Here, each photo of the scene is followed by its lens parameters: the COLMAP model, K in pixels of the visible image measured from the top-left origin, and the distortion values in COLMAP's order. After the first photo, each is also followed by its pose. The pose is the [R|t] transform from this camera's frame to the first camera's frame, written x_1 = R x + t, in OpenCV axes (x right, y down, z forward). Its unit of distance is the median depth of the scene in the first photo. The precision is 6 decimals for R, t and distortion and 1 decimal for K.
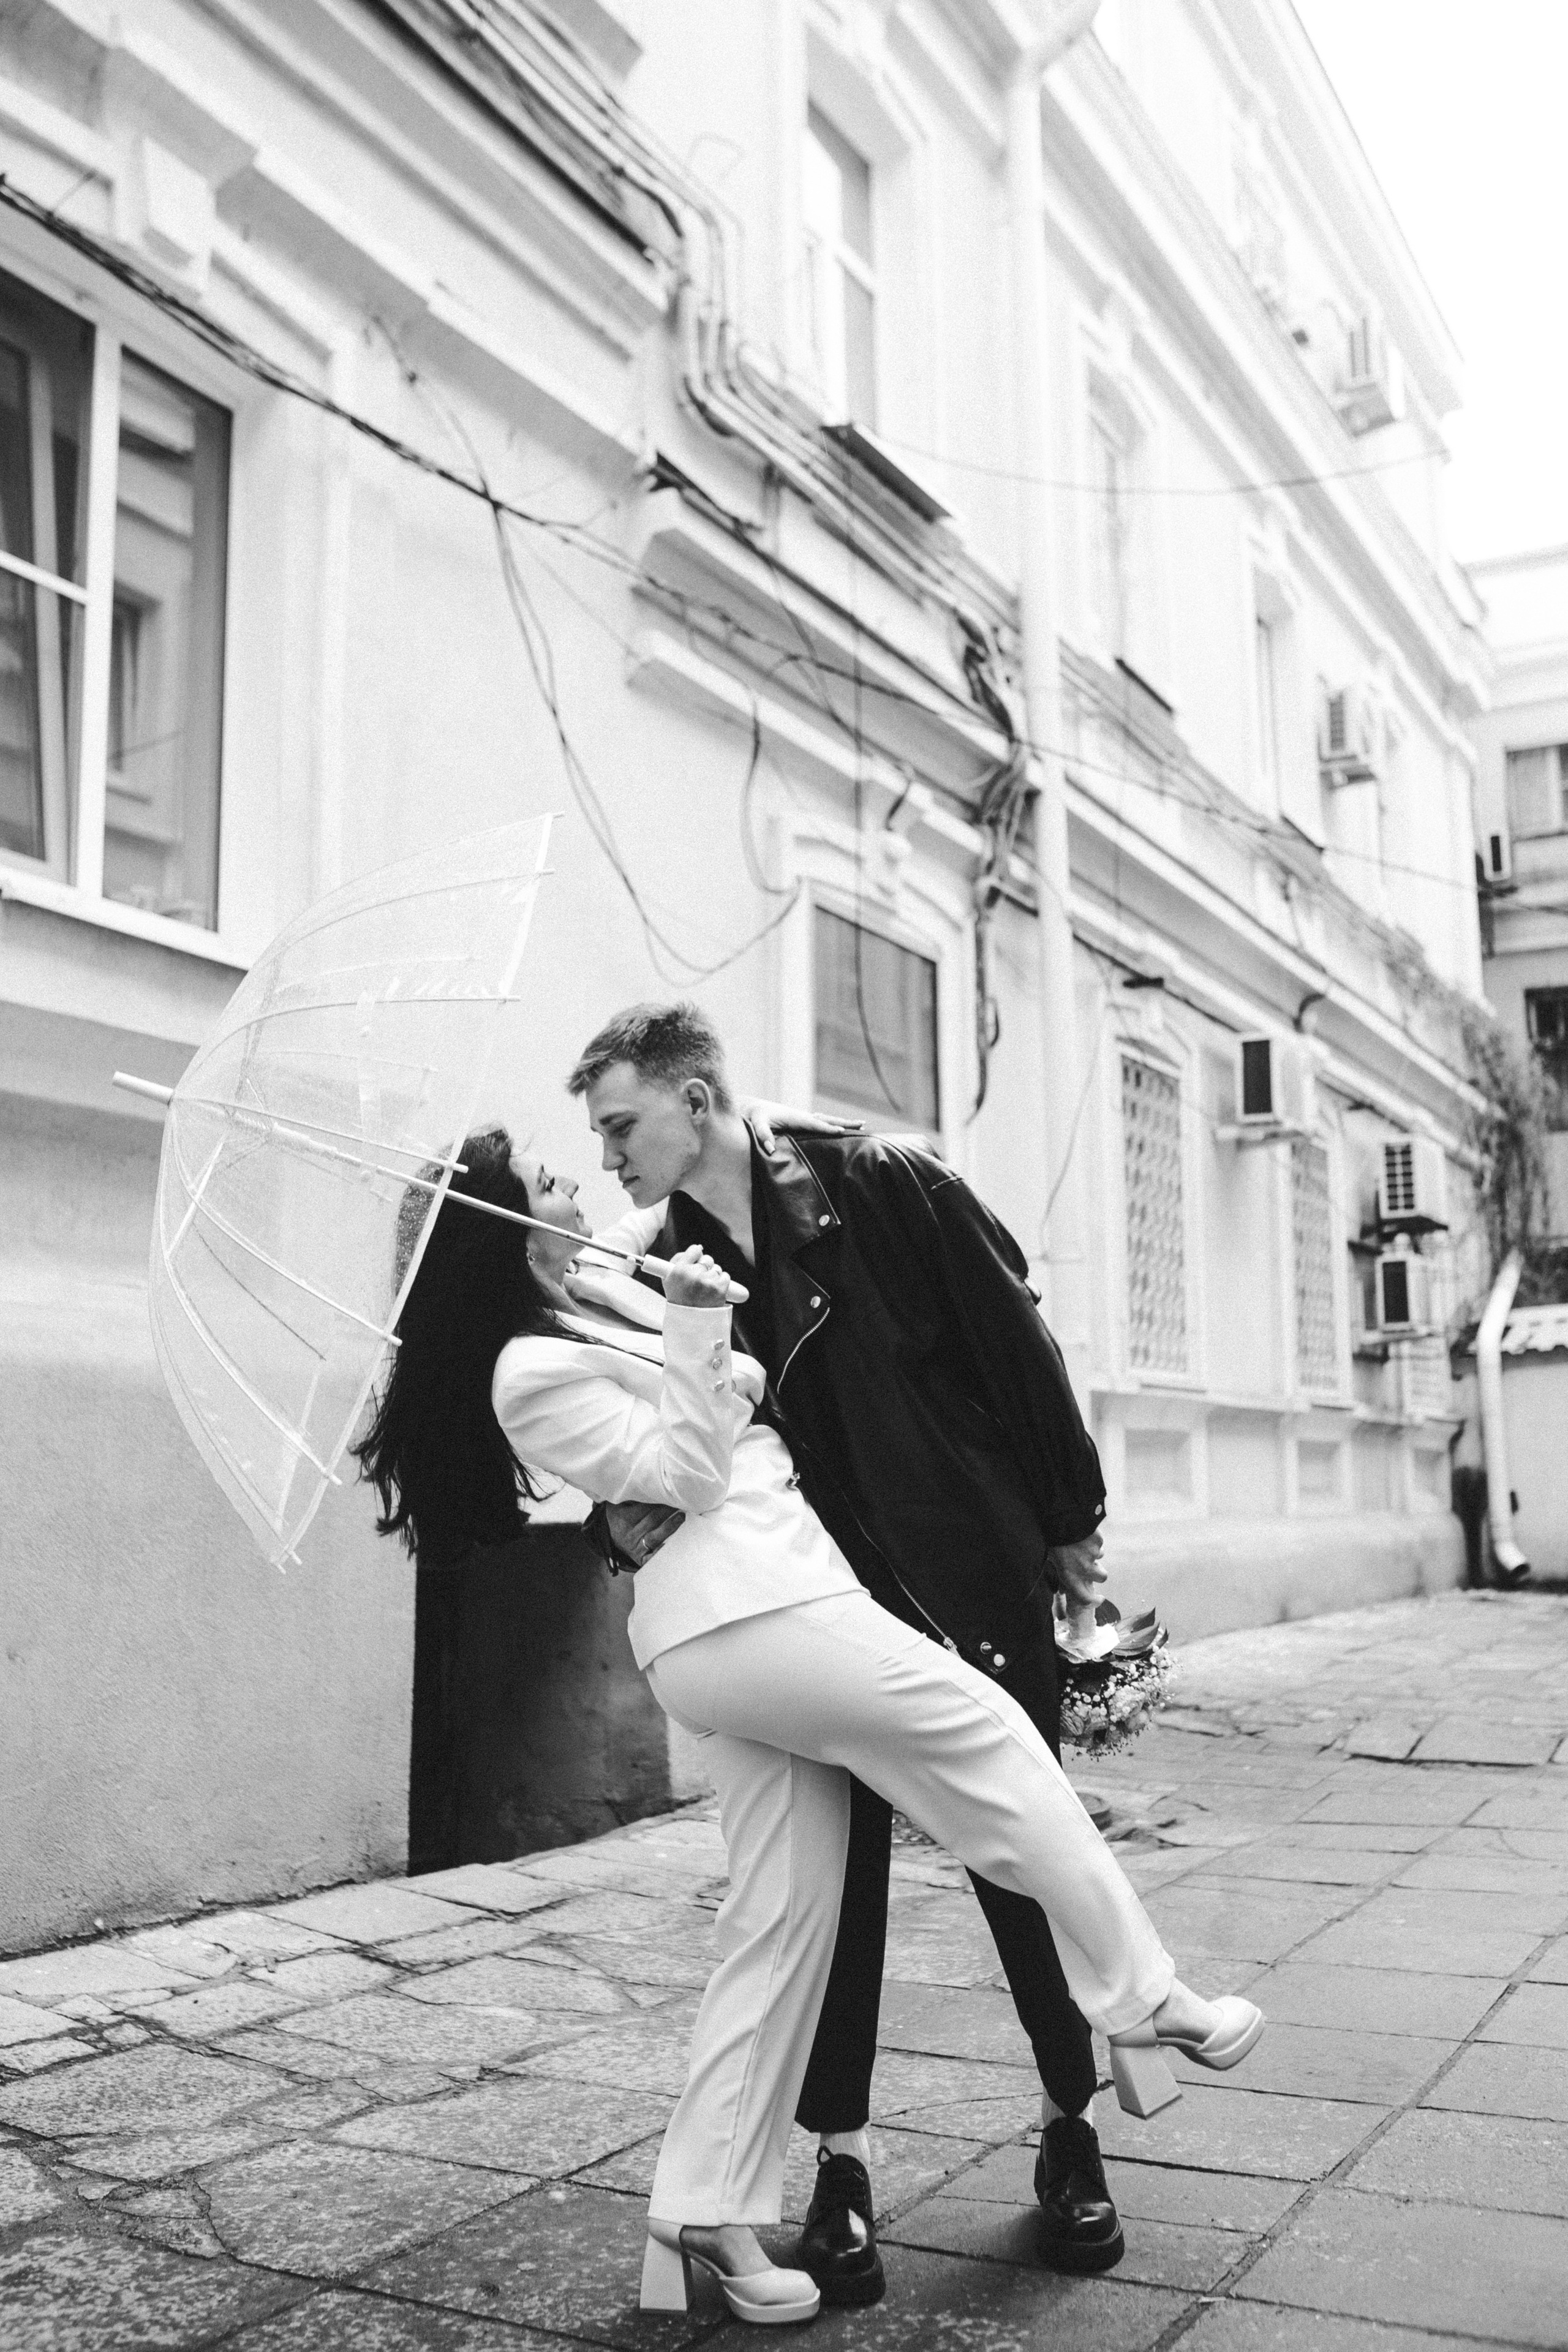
lens RADIAL K [[2206.1, 0, 776.3], [0, 2206.1, 1174.7], [0, 0, 1]] dist [-0.063090, 0.079661]
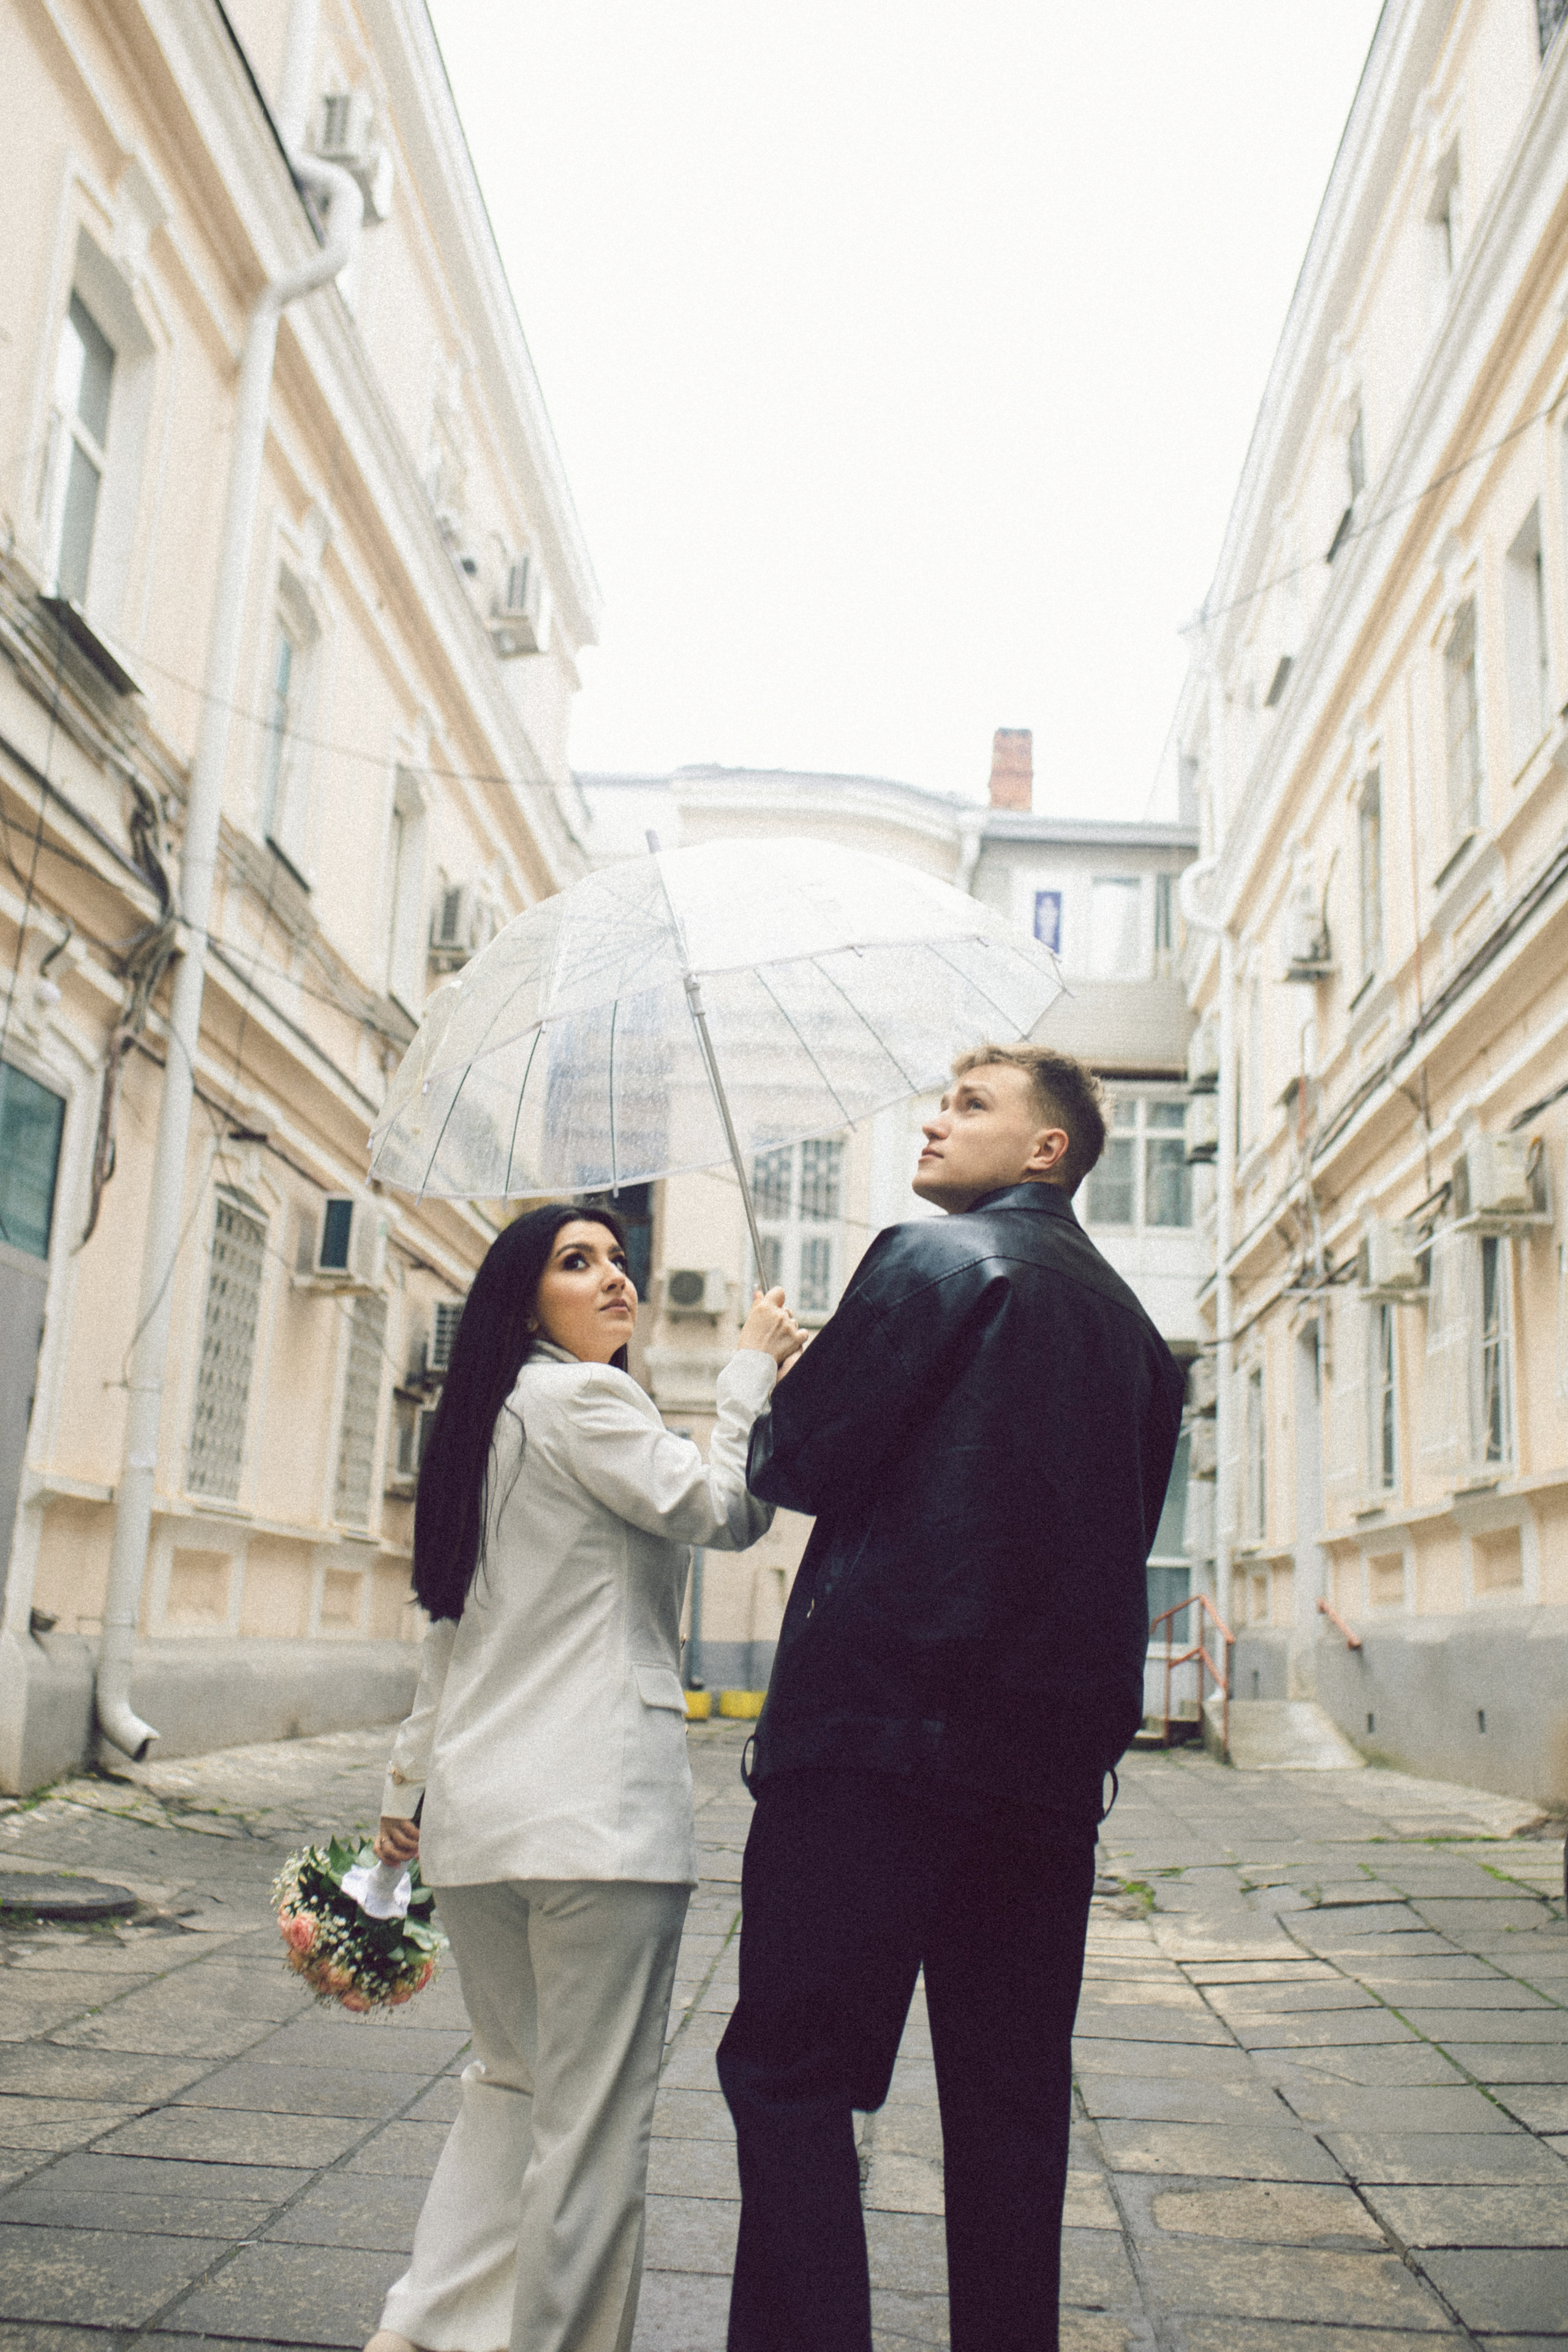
lens RADIAL K [[2206.1, 0, 776.3], [0, 2206.1, 1174.7], [0, 0, 1]] dist [-0.063090, 0.079661]
pose [[0.901366, 0.146093, 0.407672, -0.037633], [-0.124983, 0.989080, -0.078107, -0.016900], [-0.414631, 0.019451, 0.909782, -0.091706]]
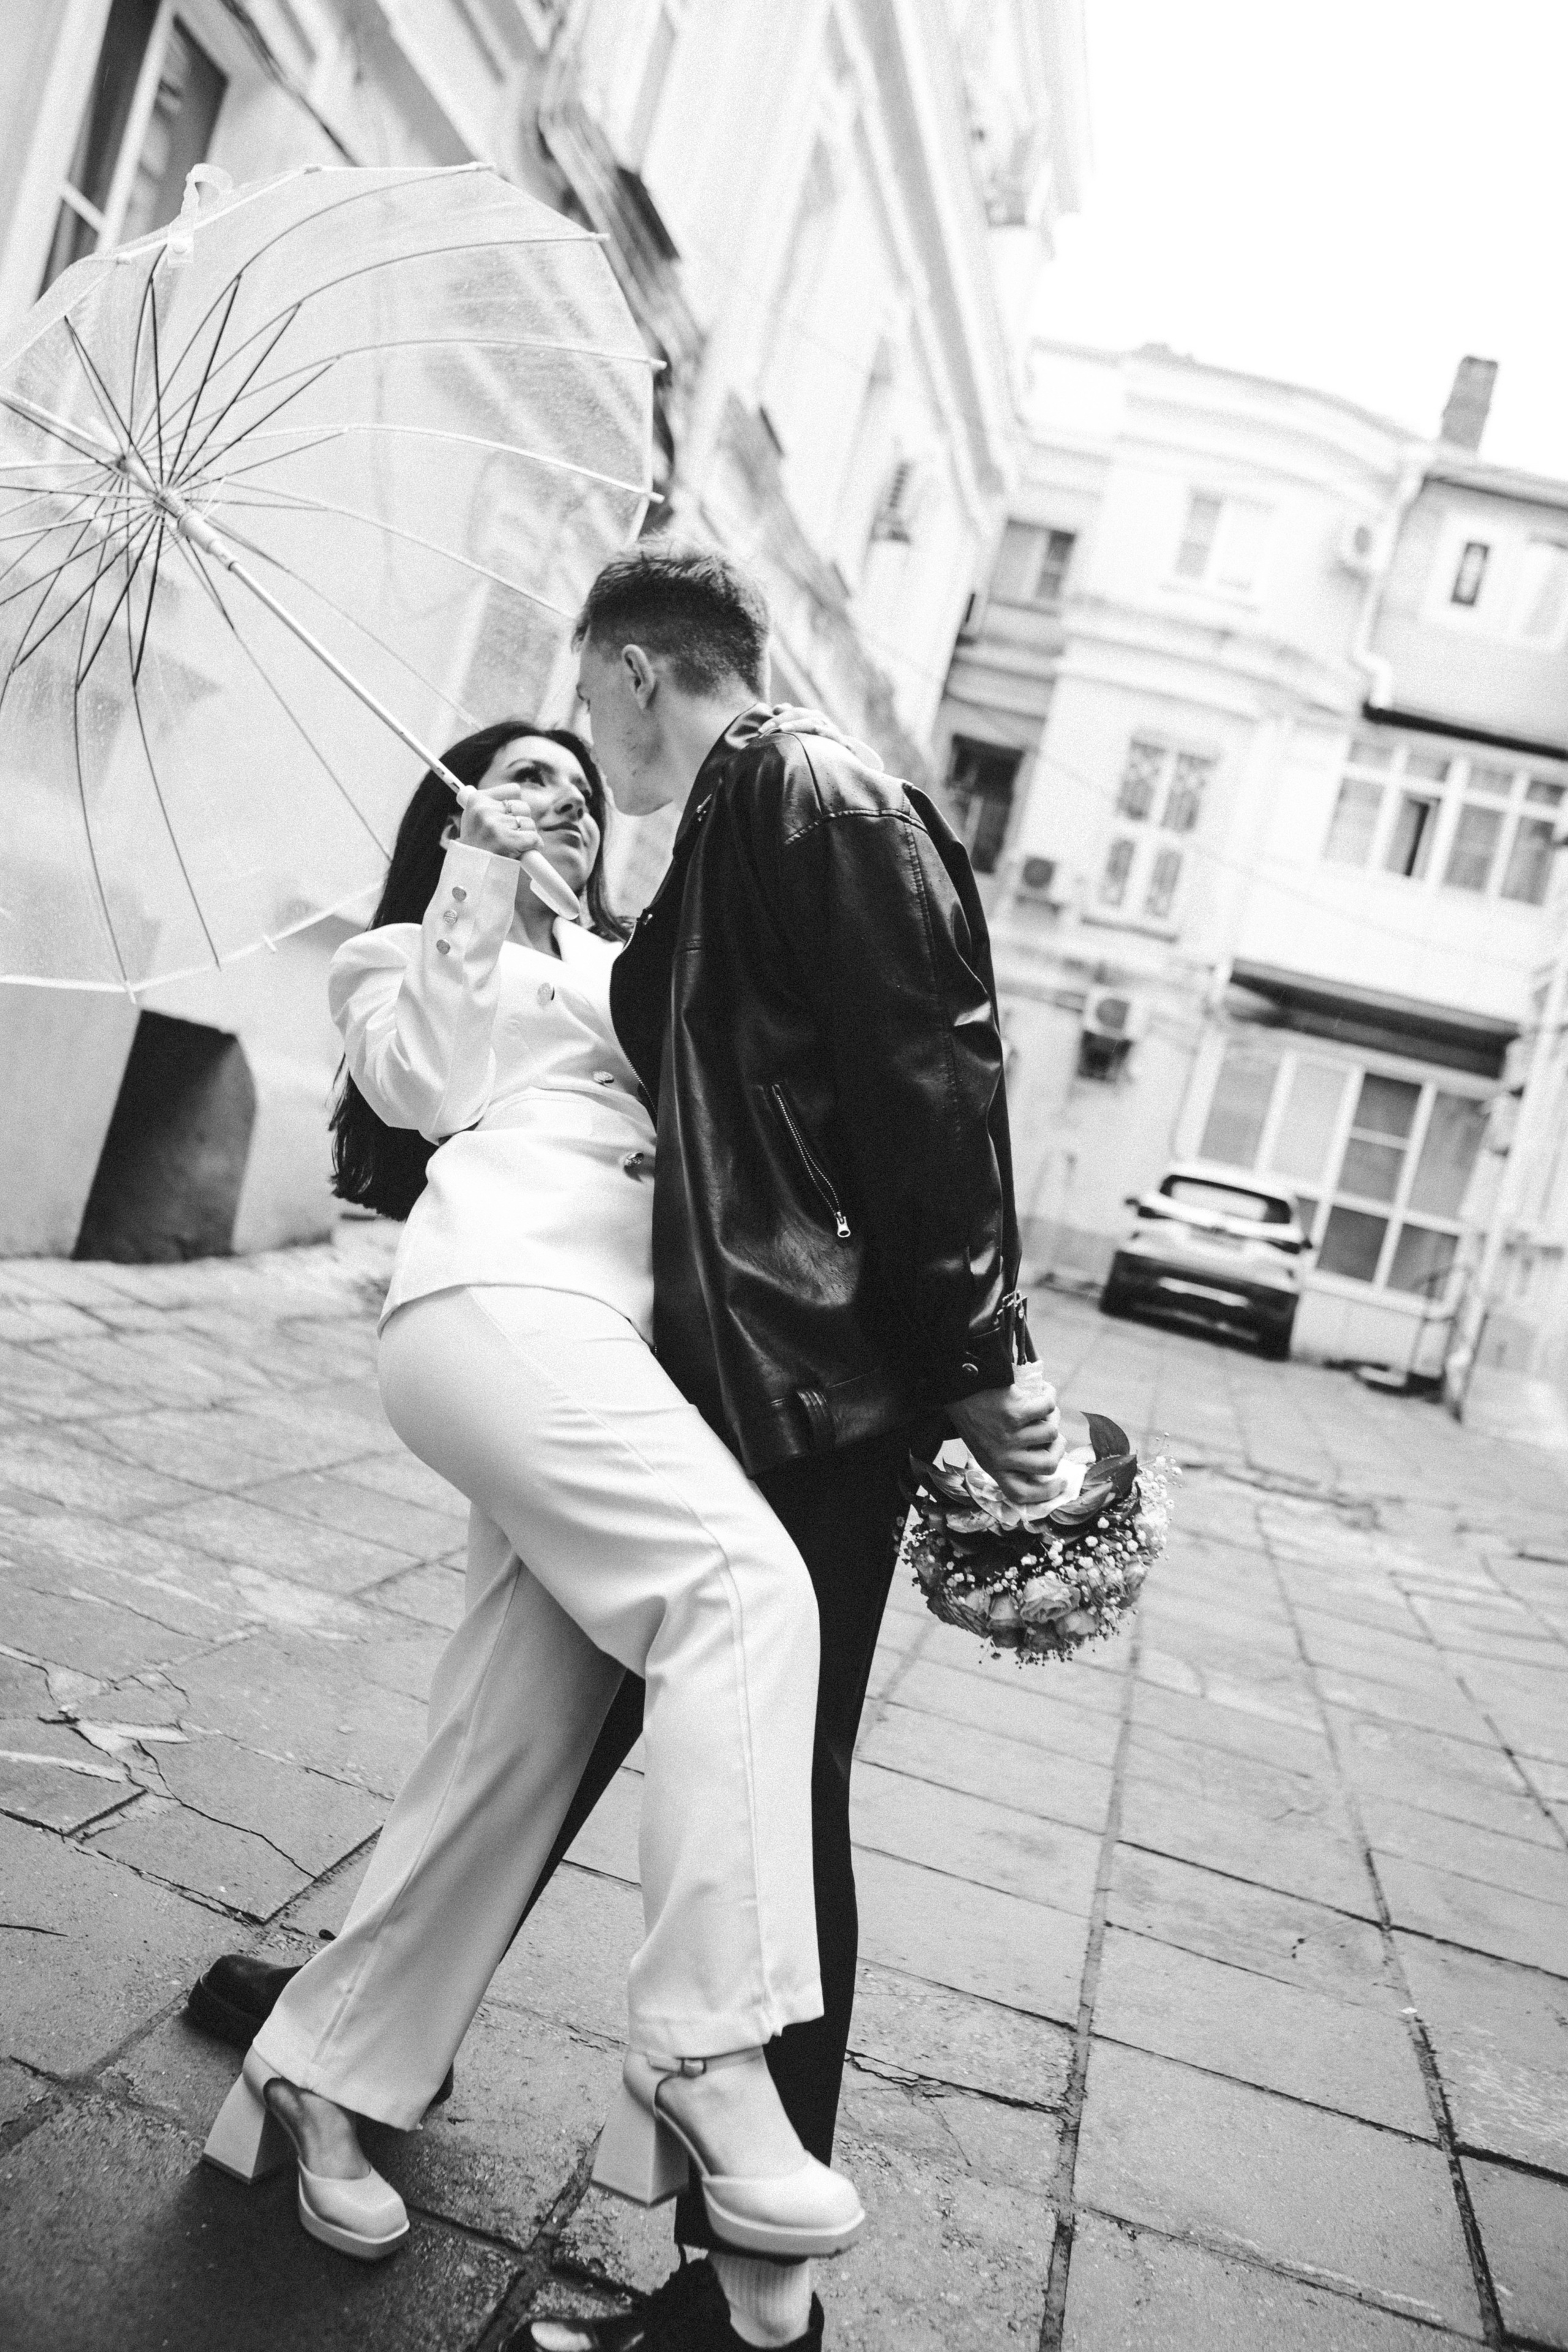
lens RADIAL K [[2195.9, 0, 784.0], [0, 2195.9, 1176.0], [0, 0, 1]] dist [-0.072666, 0.103363]
pose [[0.912529, 0.247261, 0.325812, -0.107881], [-0.307557, 0.939937, 0.148076, -0.028478], [-0.269629, -0.235329, 0.933767, -0.168058]]
